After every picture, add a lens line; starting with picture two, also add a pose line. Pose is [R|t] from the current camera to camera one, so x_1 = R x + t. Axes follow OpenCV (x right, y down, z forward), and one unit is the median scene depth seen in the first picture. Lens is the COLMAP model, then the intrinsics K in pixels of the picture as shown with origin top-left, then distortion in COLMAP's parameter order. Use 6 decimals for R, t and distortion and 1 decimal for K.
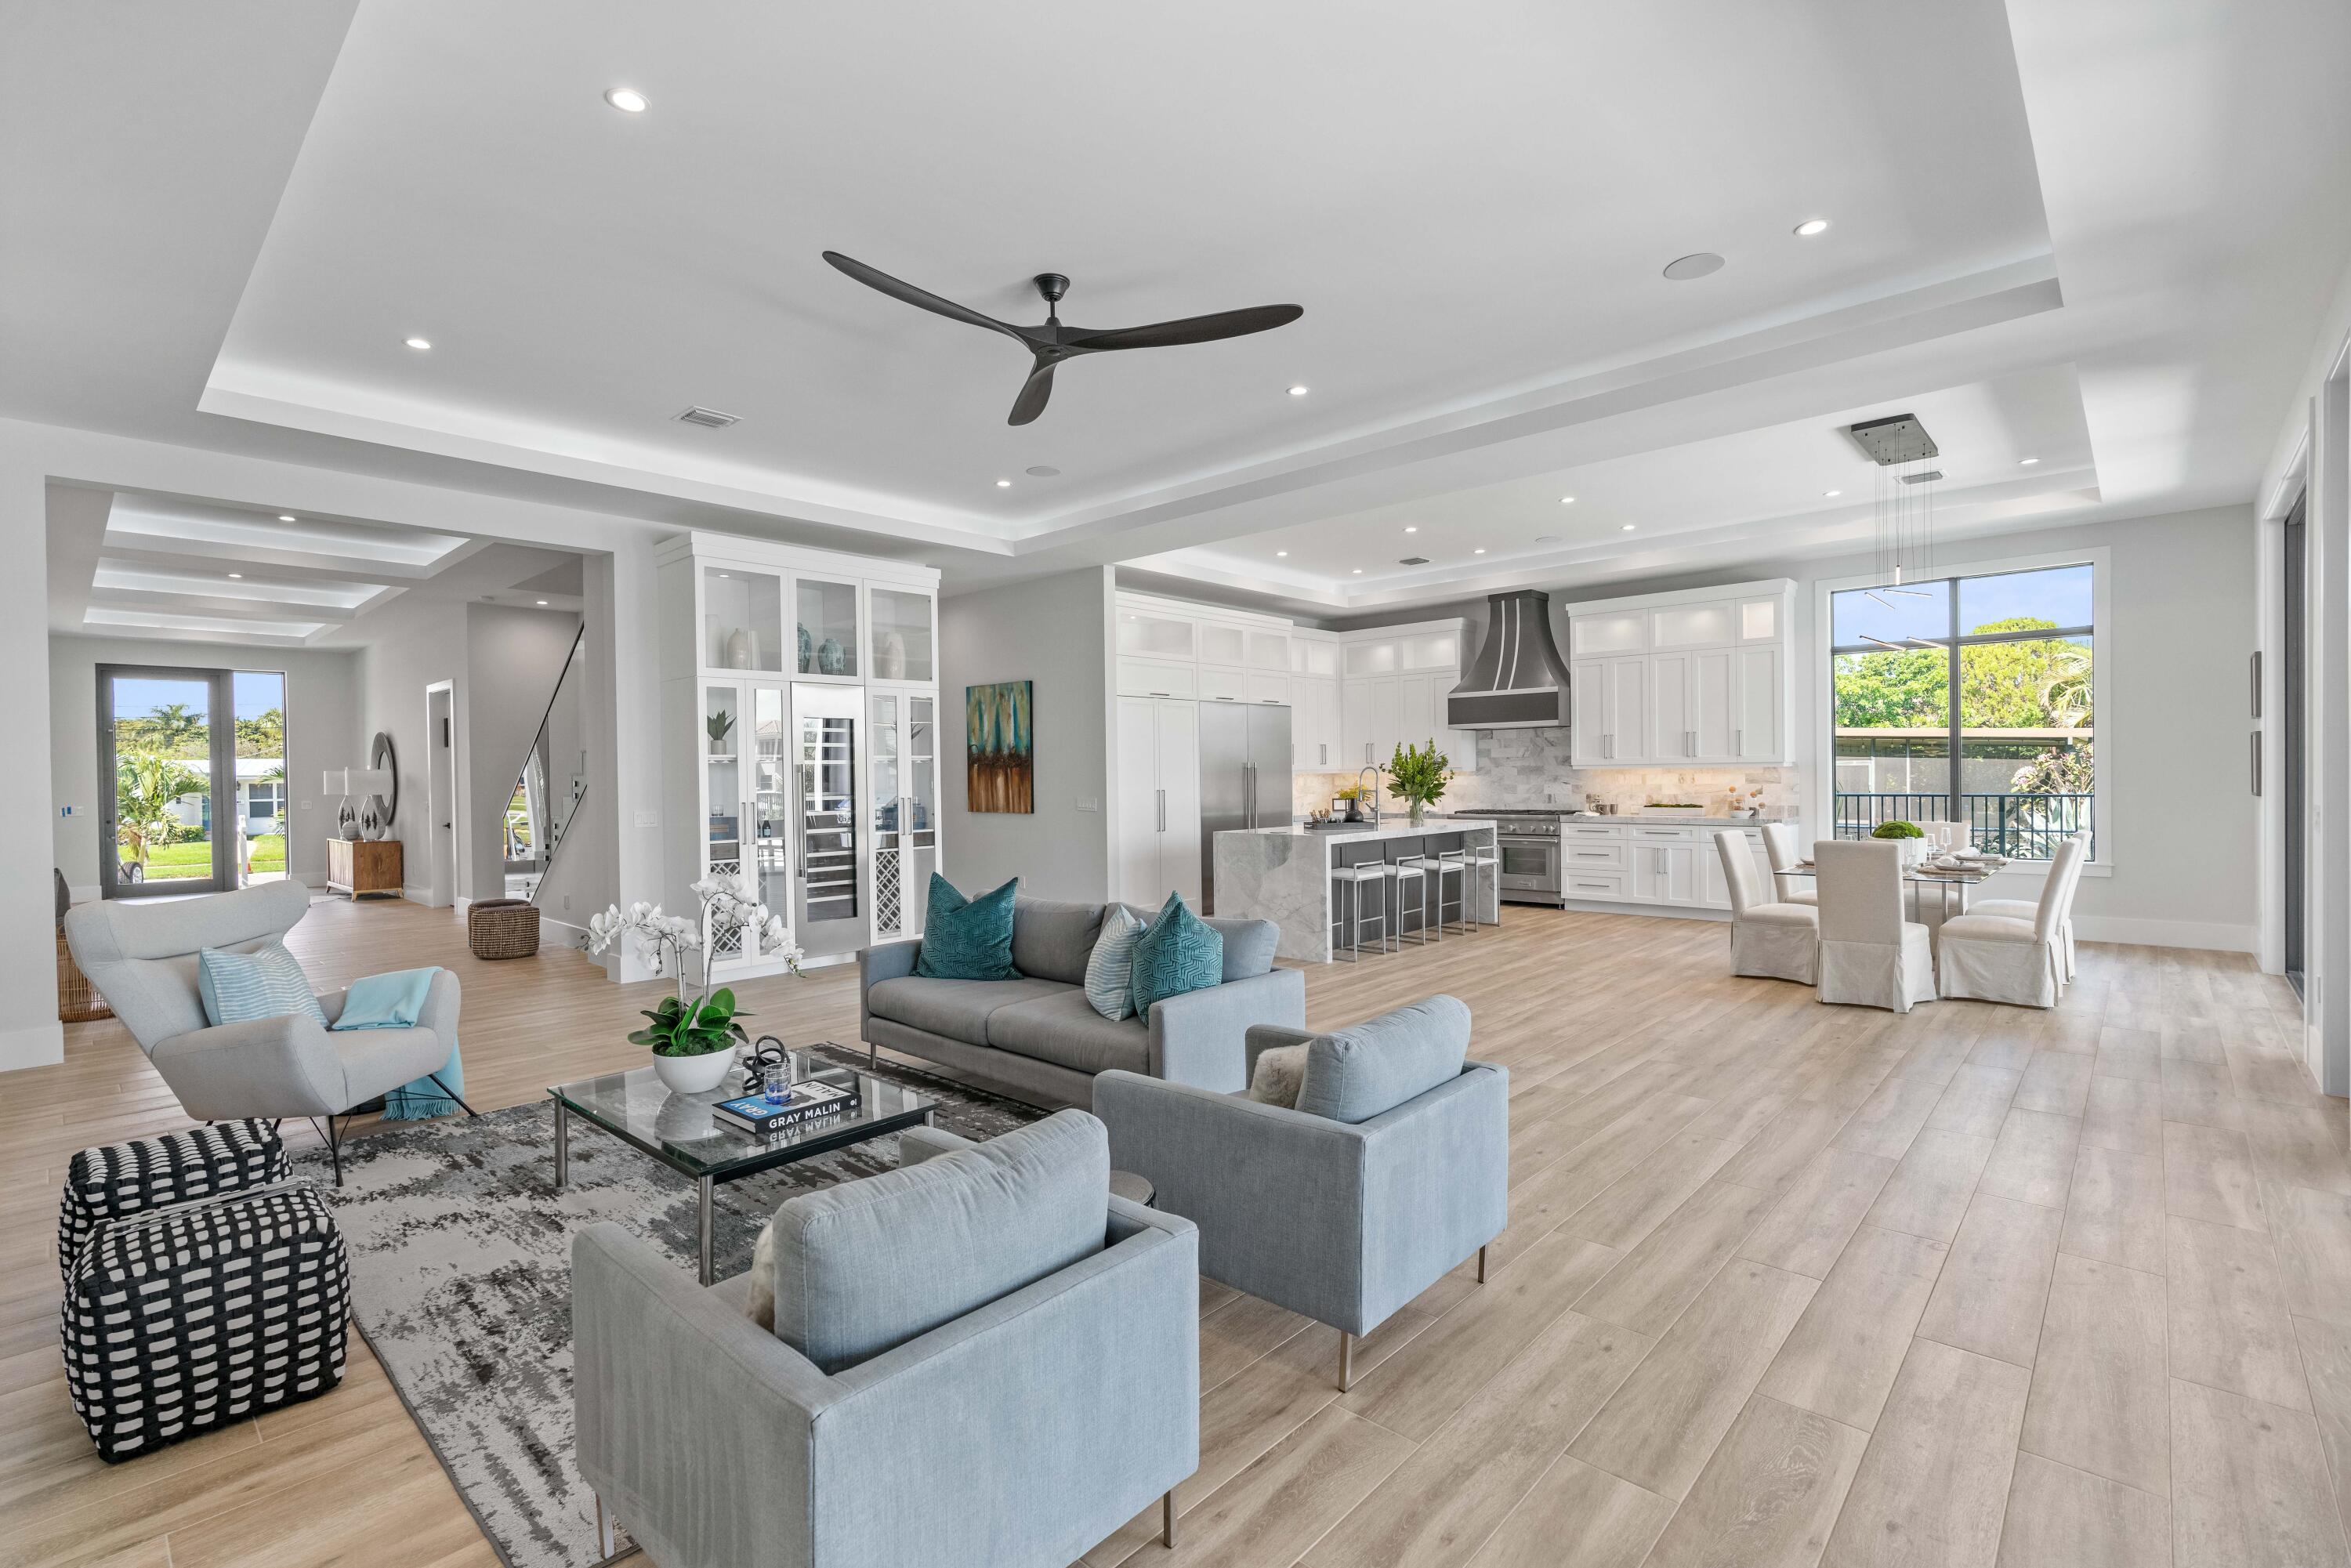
lens RADIAL K [[1060.4, 0, 1175.5], [0, 1060.4, 784.0], [0, 0, 1]] dist [-0.008489, -0.000170]
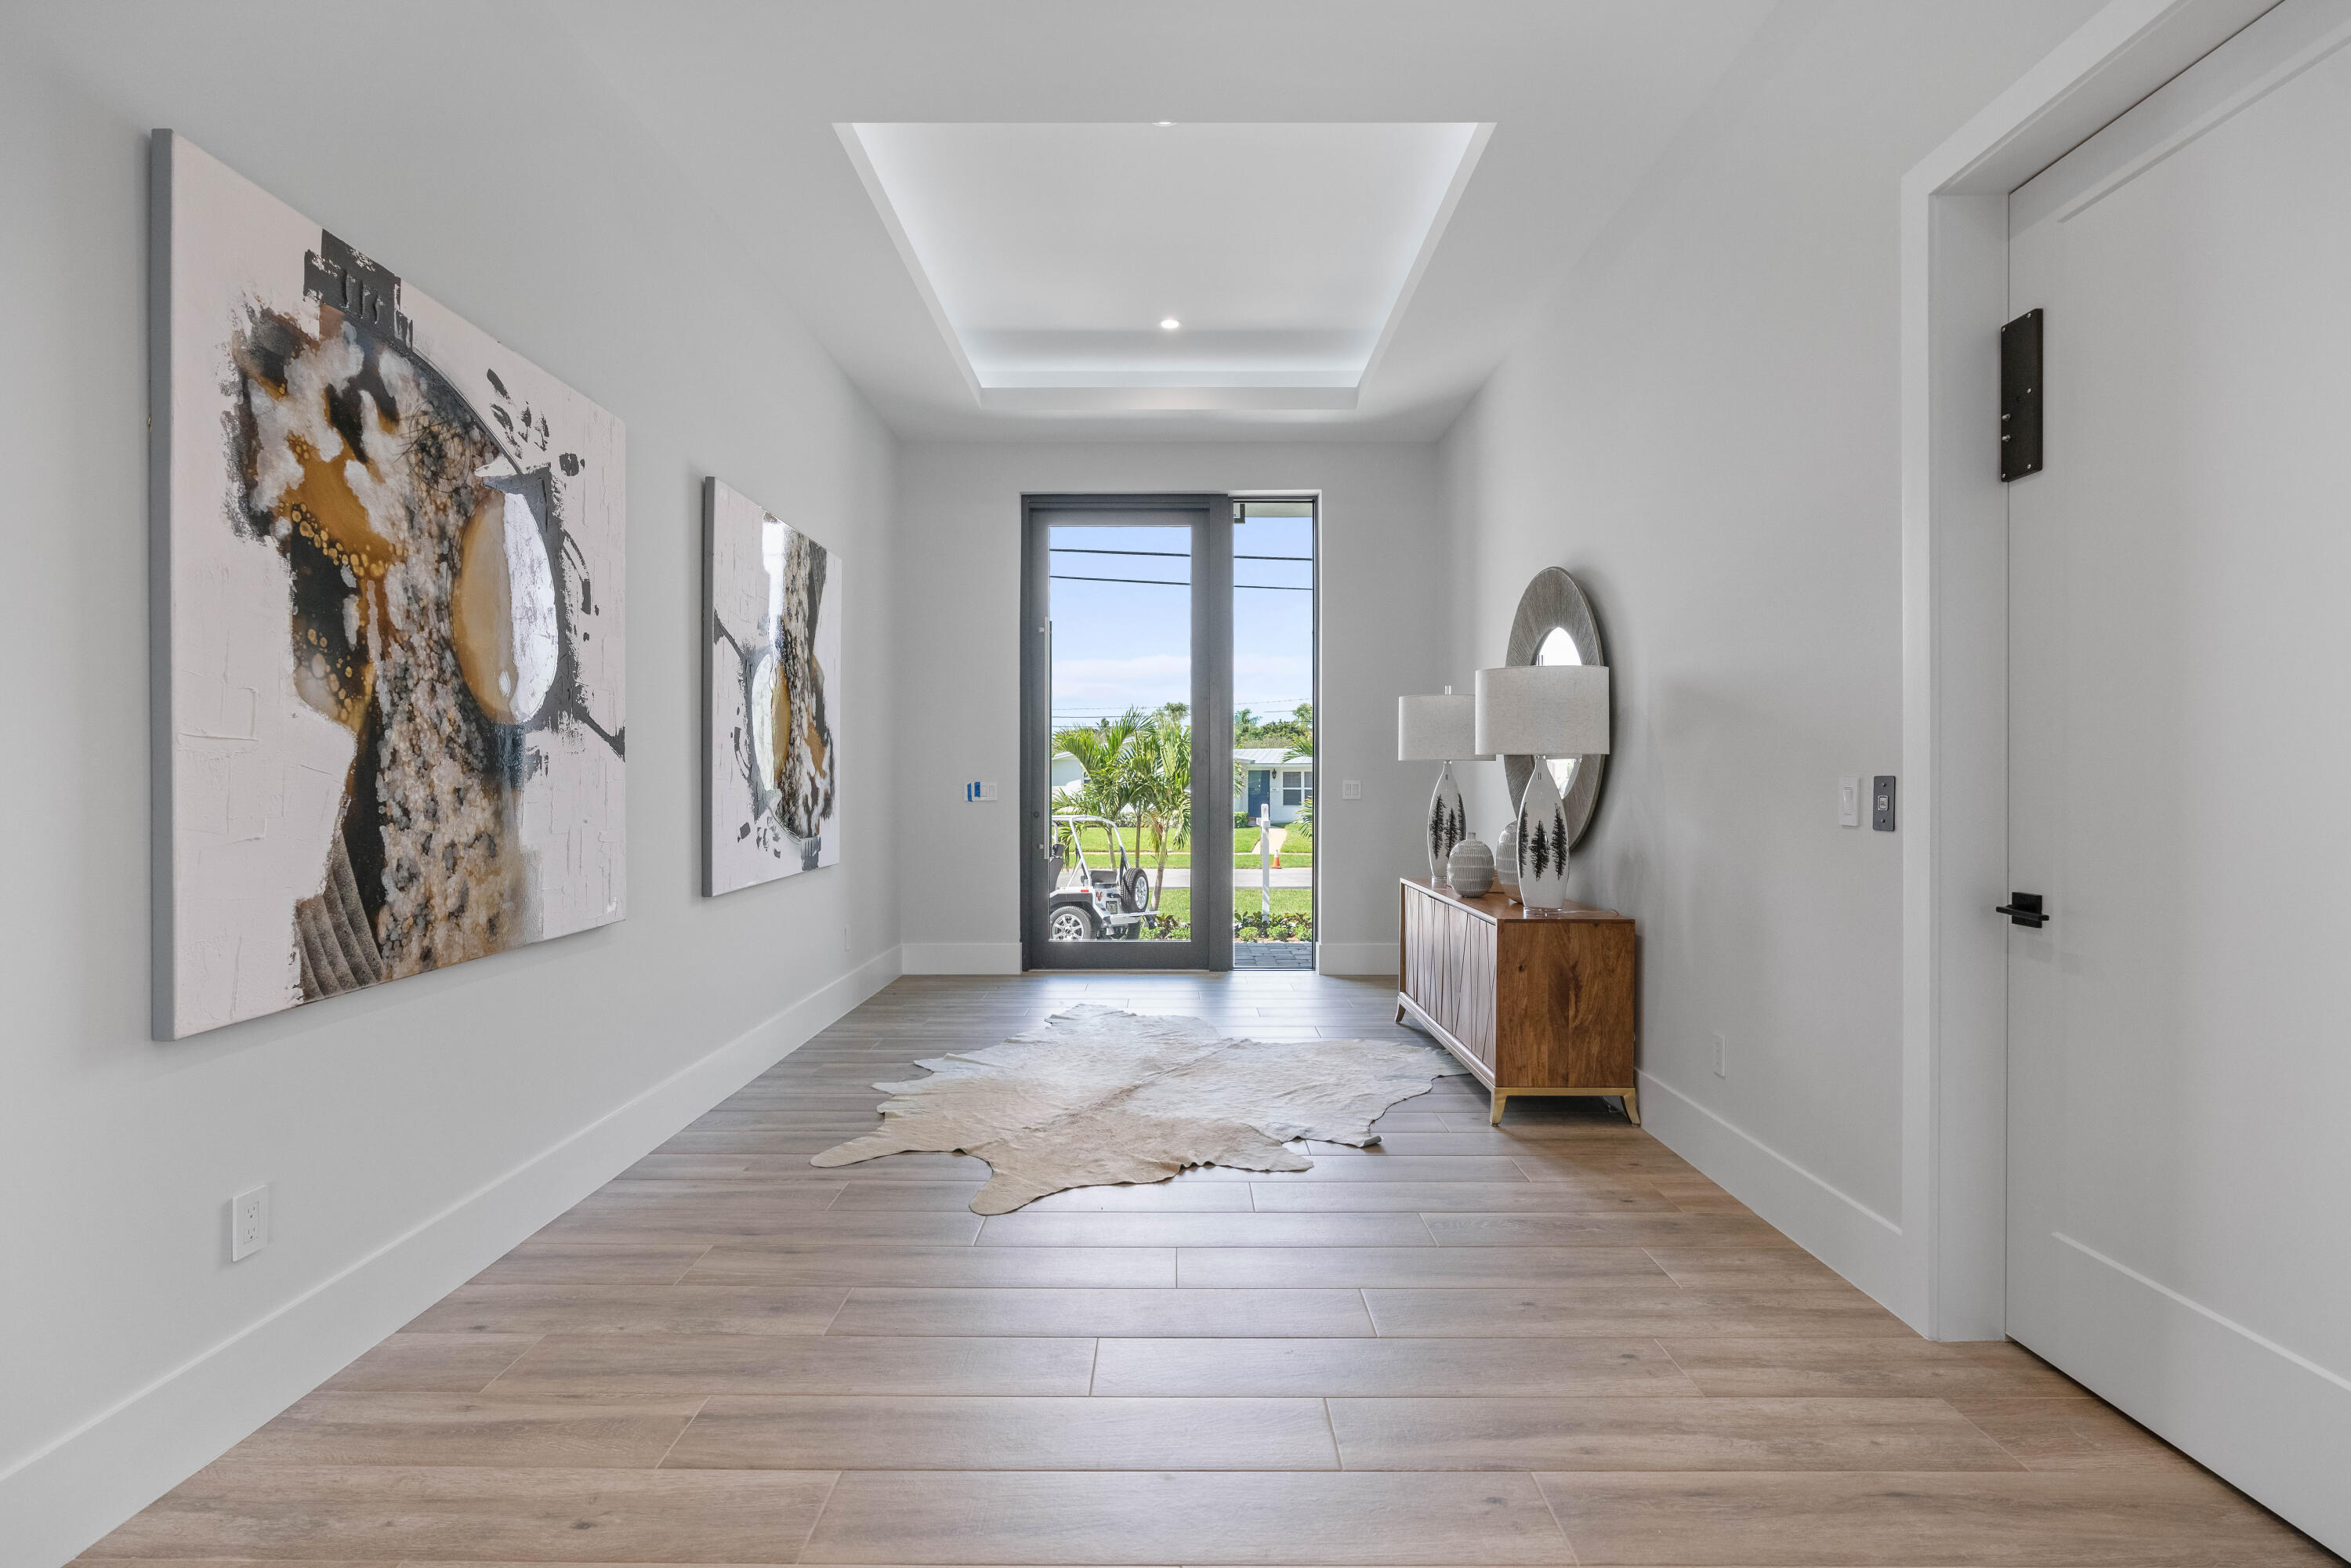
lens RADIAL K [[1060.4, 0, 1175.5], [0, 1060.4, 784.0], [0, 0, 1]] dist [-0.008489, -0.000170]
pose [[0.676178, 0.016731, -0.736548, -0.404026], [-0.016699, 0.999833, 0.007381, 0.011654], [0.736549, 0.007309, 0.676345, 0.476027]]
